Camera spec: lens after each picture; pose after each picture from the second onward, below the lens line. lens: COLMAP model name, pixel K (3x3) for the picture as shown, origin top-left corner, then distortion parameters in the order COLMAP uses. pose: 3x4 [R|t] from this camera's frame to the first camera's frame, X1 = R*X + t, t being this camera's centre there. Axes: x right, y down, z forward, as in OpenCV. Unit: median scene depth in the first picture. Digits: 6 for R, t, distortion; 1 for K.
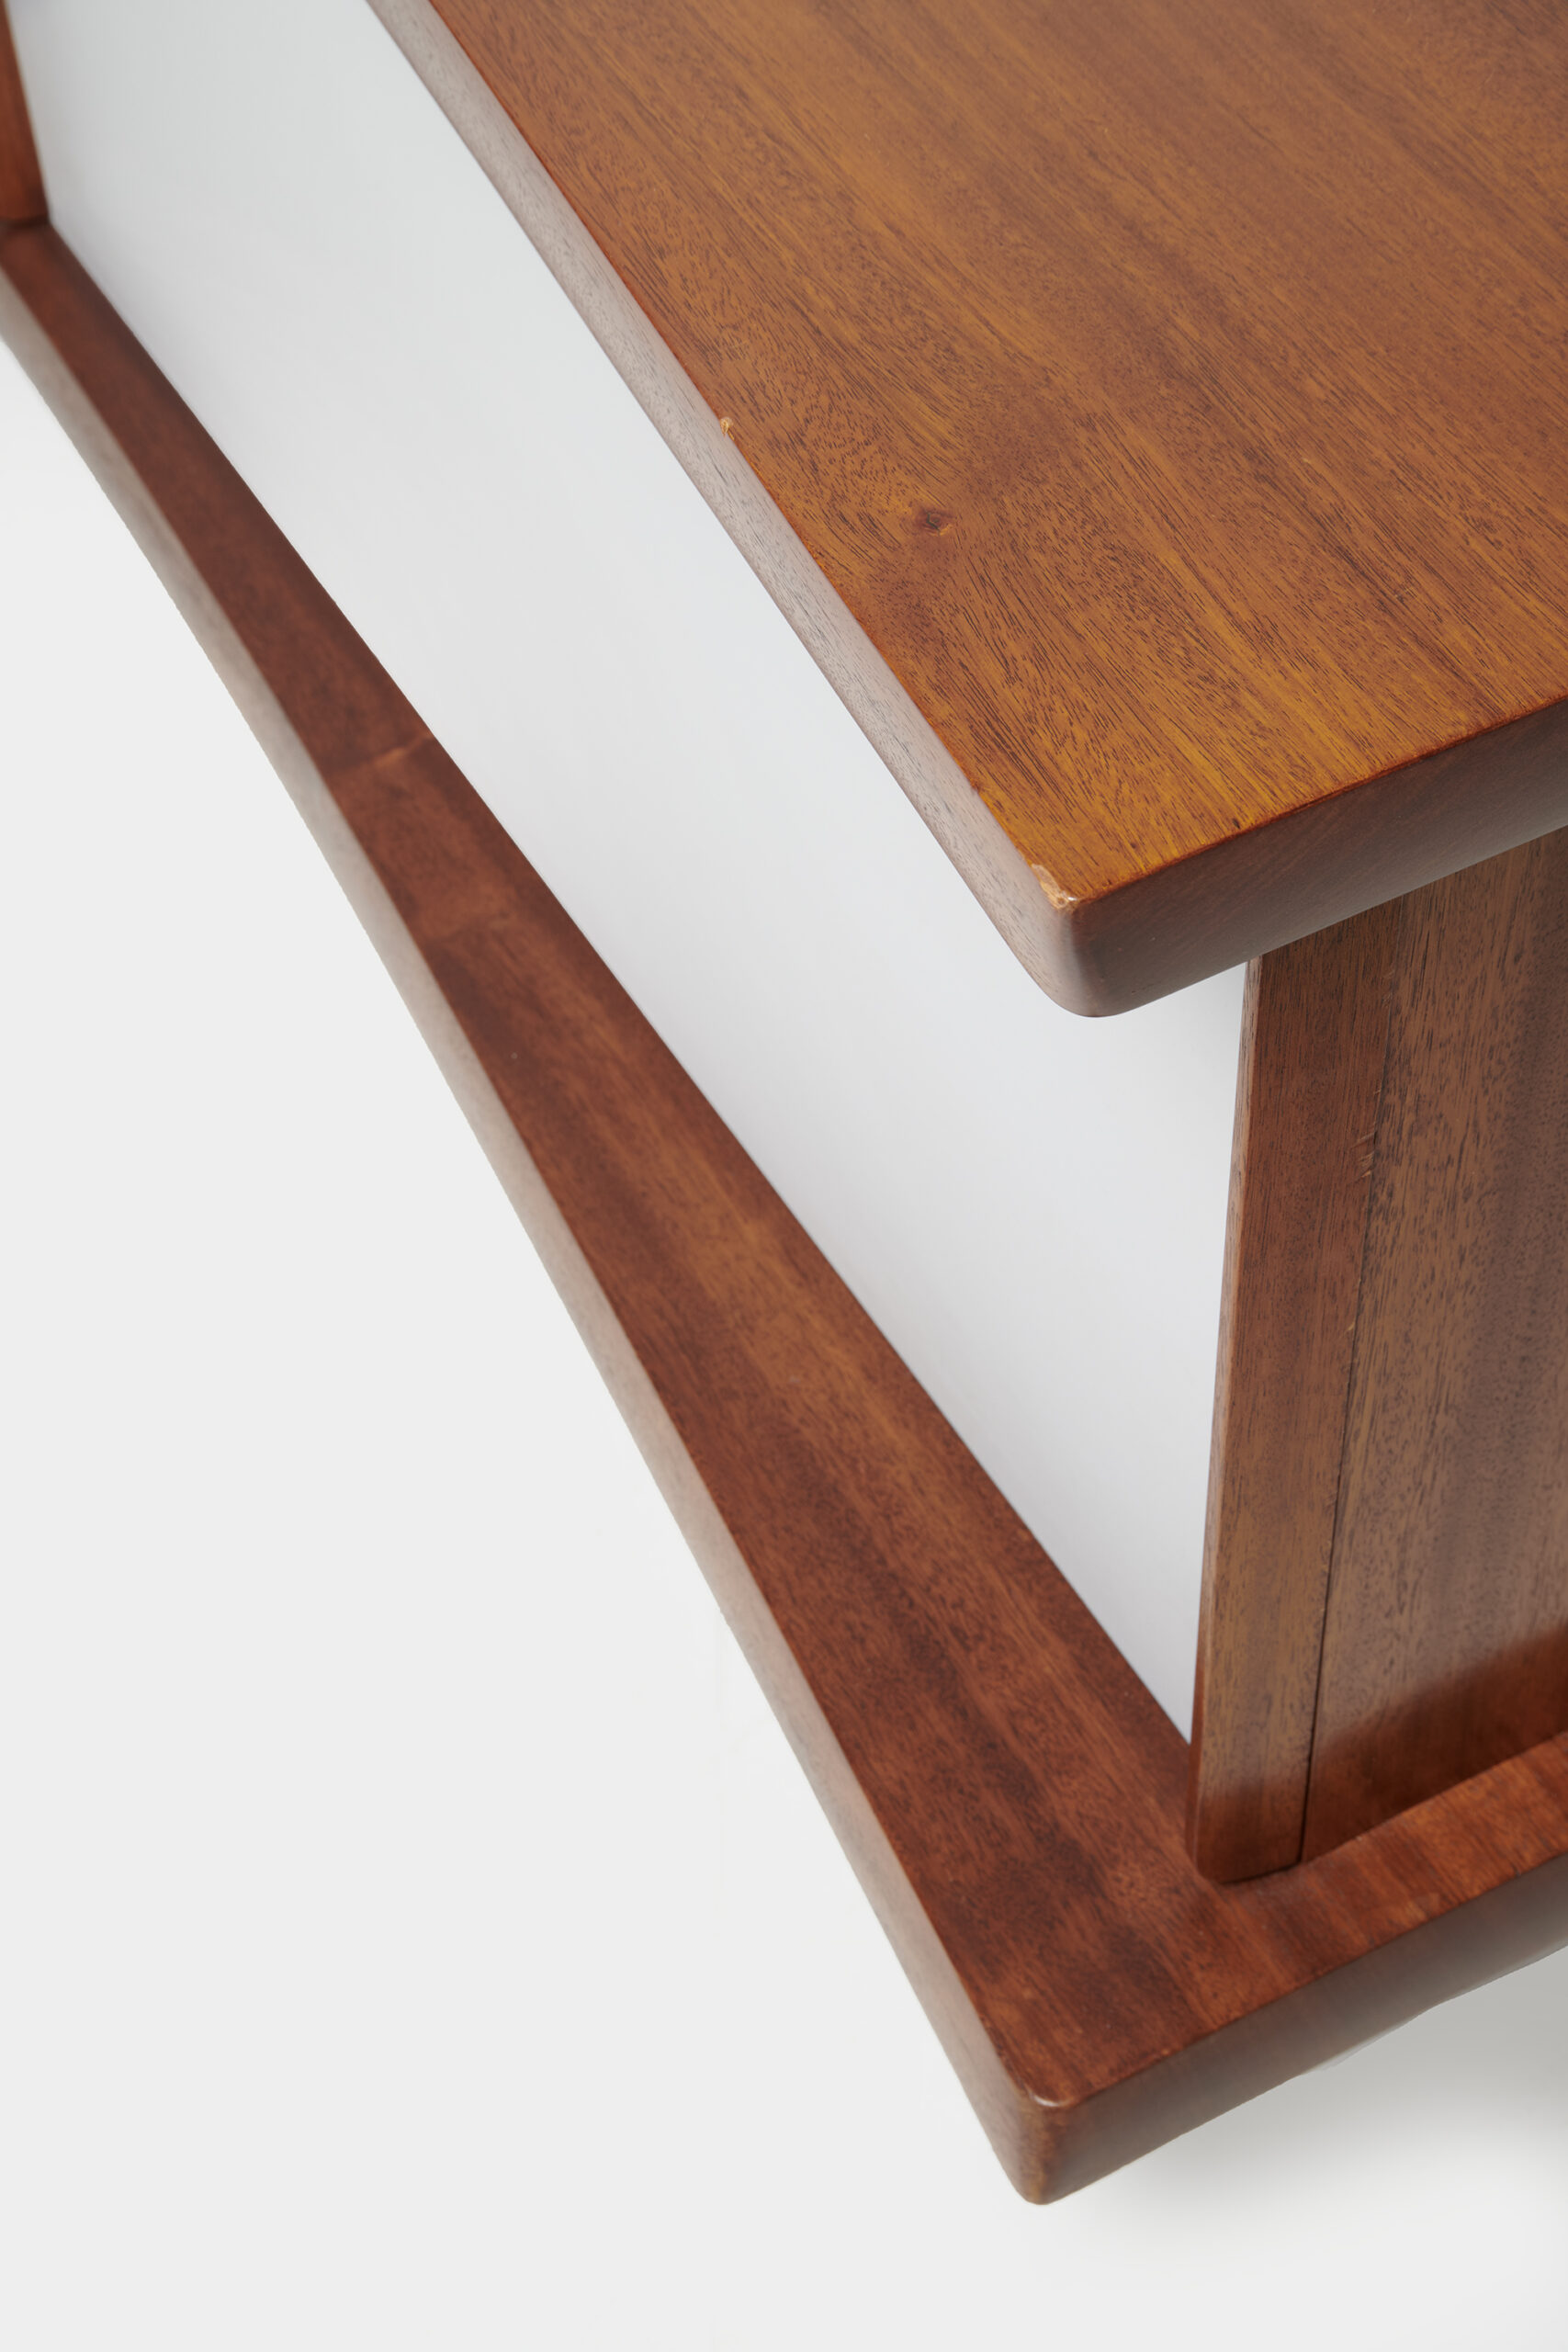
lens RADIAL K [[3808.8, 0, 787.1], [0, 3808.8, 1182.1], [0, 0, 1]] dist [0.159330, 0.000000]
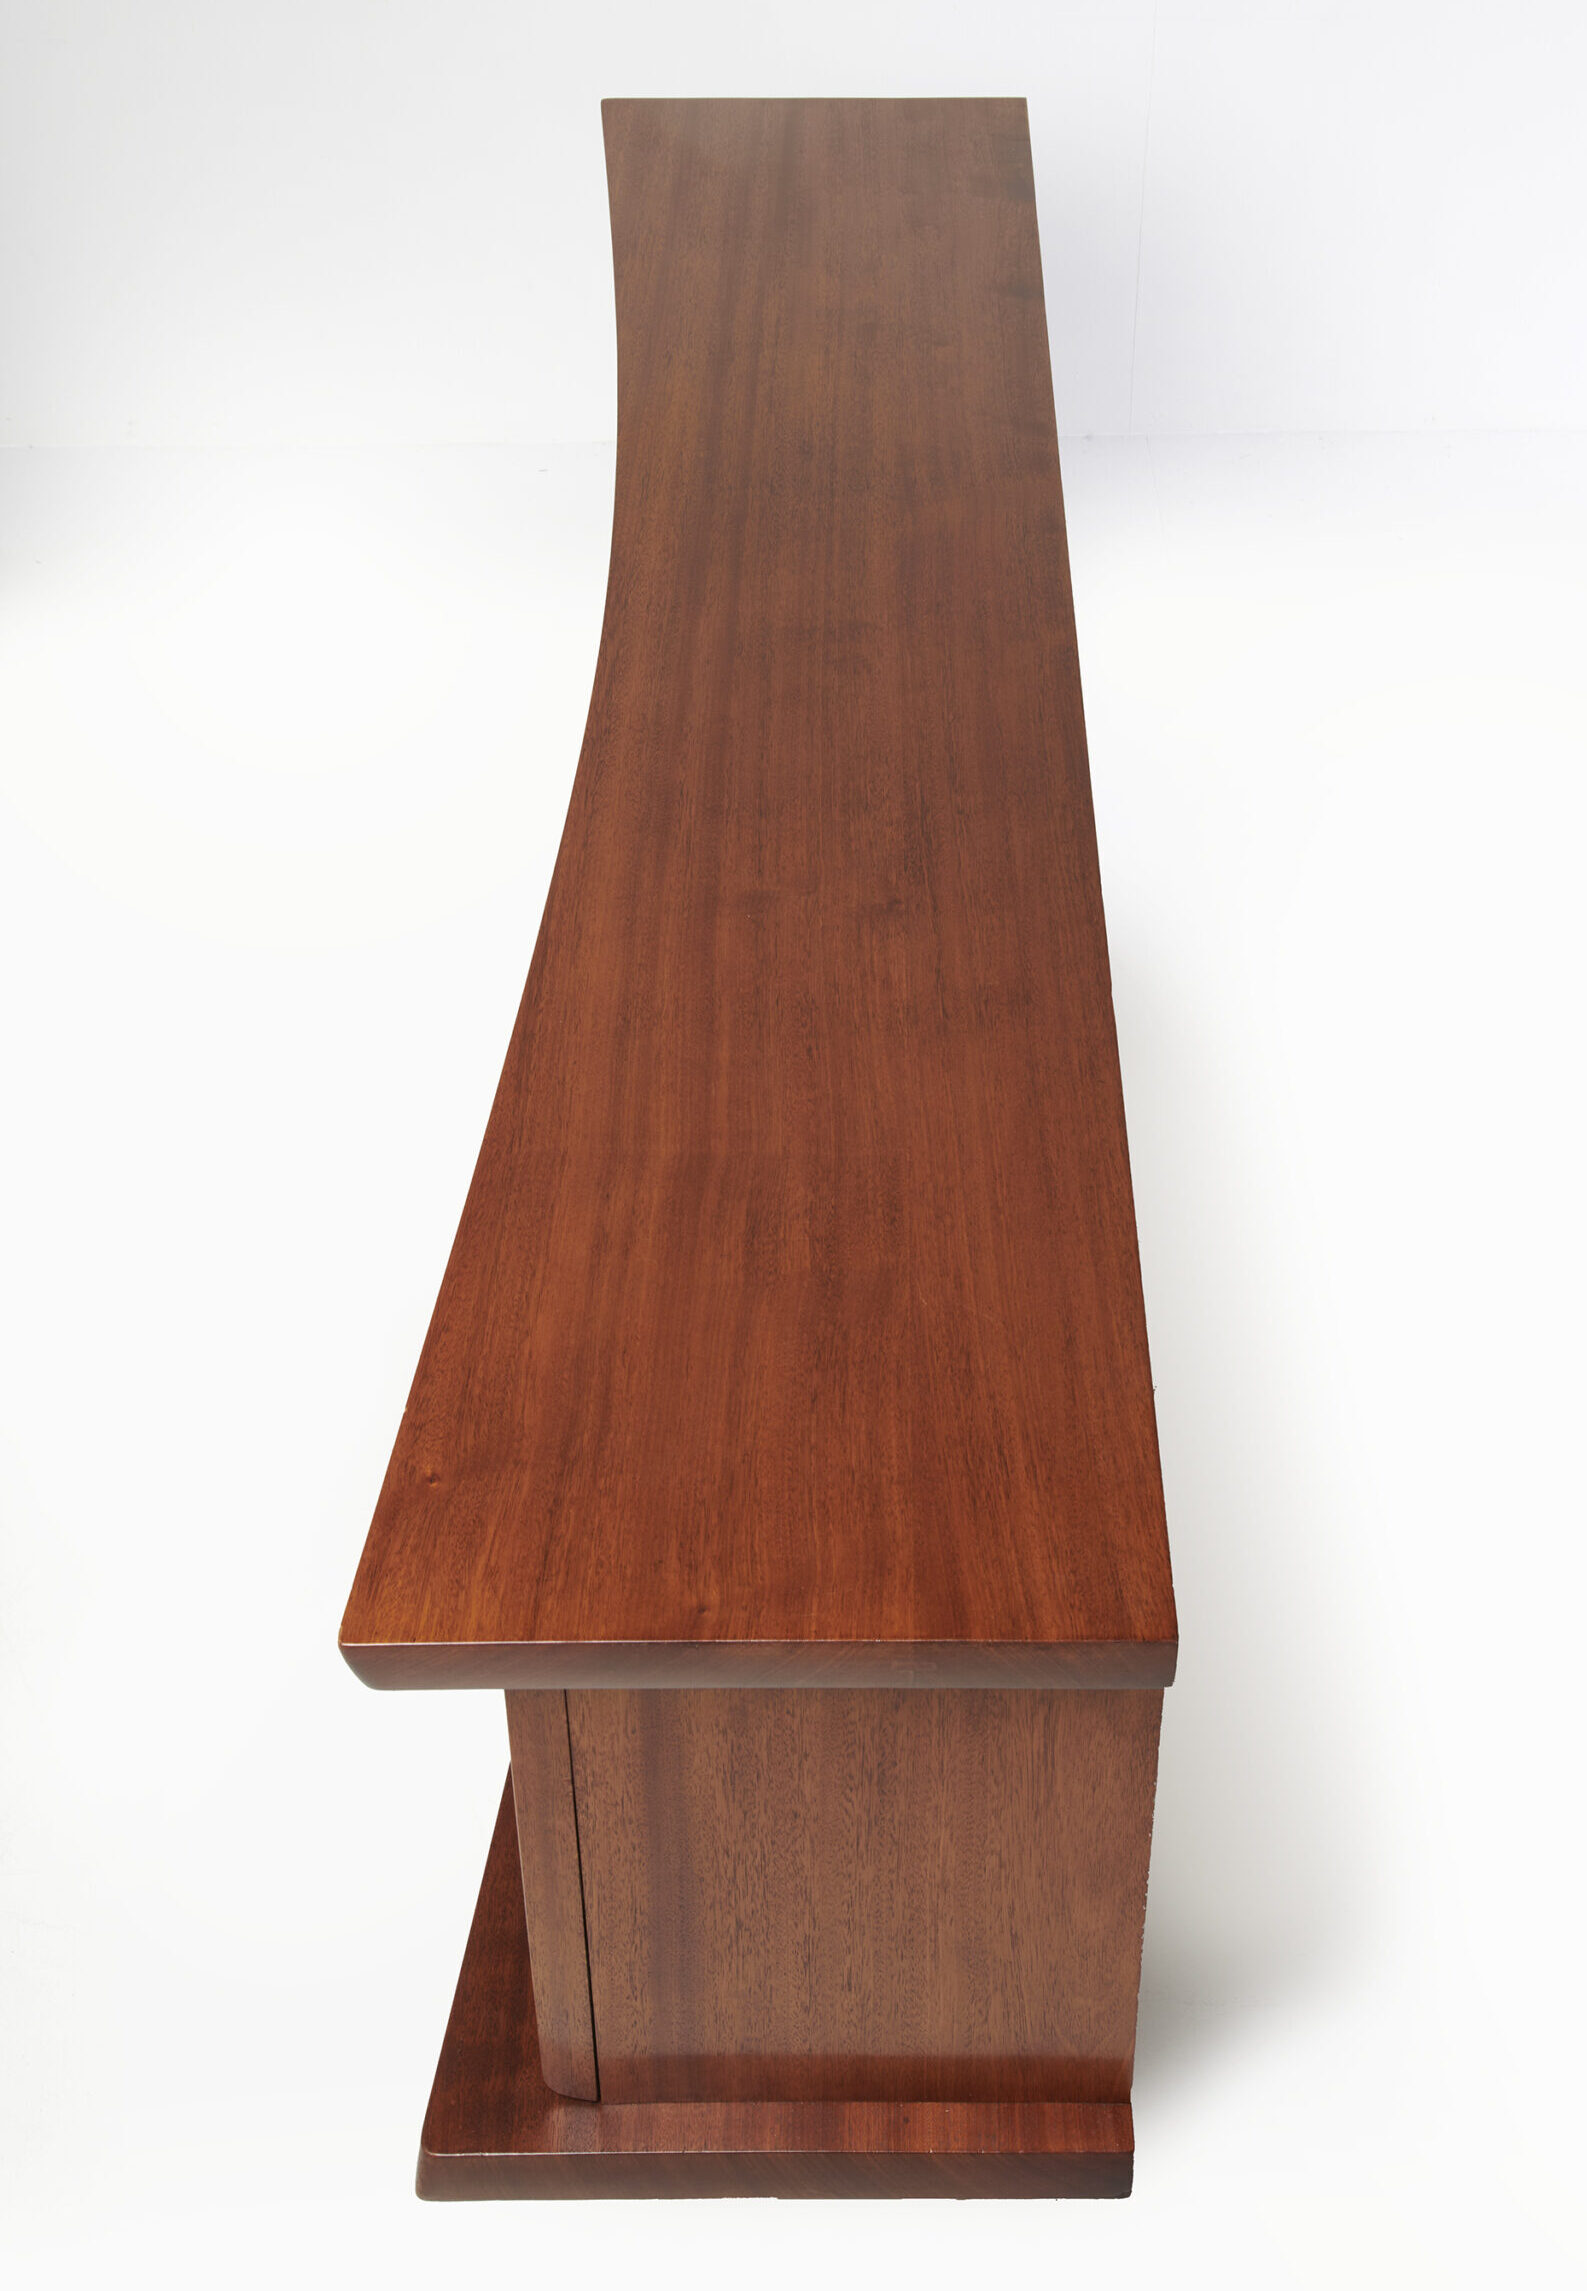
lens RADIAL K [[2886.2, 0, 793.8], [0, 2886.2, 1140.8], [0, 0, 1]] dist [0.164954, 0.000000]
pose [[0.877829, 0.331598, -0.345628, 0.786714], [-0.371398, 0.926902, -0.054003, -0.341058], [0.302456, 0.175771, 0.936816, -0.735453]]
